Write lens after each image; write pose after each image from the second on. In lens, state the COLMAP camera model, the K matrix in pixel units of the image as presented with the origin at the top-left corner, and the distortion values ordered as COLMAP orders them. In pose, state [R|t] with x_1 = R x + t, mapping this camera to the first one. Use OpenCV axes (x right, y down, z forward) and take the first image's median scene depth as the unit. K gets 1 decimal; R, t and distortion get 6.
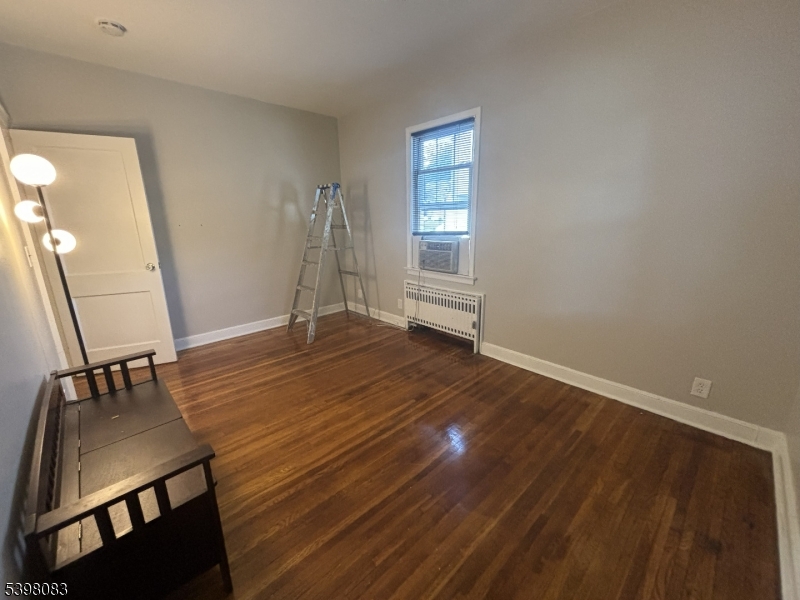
lens RADIAL K [[325.0, 0, 400.7], [0, 325.0, 296.3], [0, 0, 1]] dist [0.000862, 0.000001]
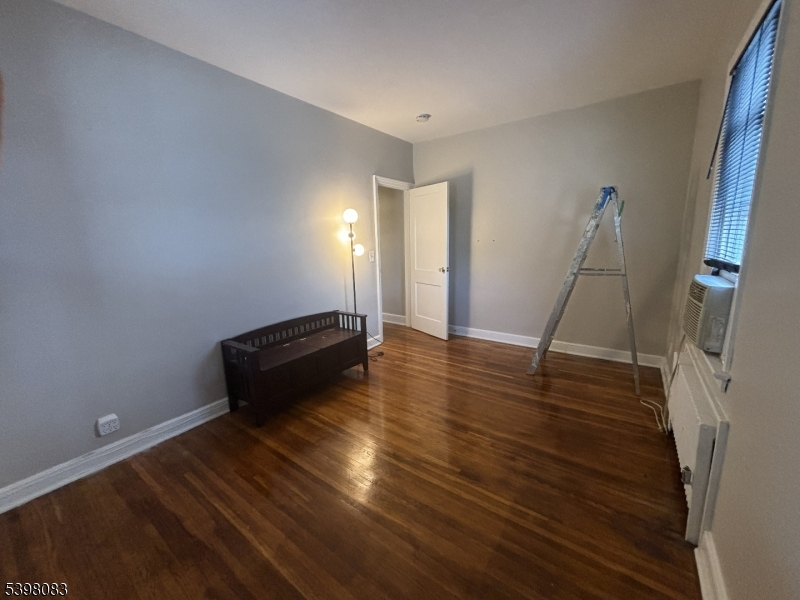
lens RADIAL K [[325.0, 0, 400.3], [0, 325.0, 297.6], [0, 0, 1]] dist [0.000862, 0.000001]
pose [[0.181942, 0.191235, -0.964534, 0.637917], [-0.213162, 0.965251, 0.151168, -0.157621], [0.959927, 0.178098, 0.216384, 0.569832]]
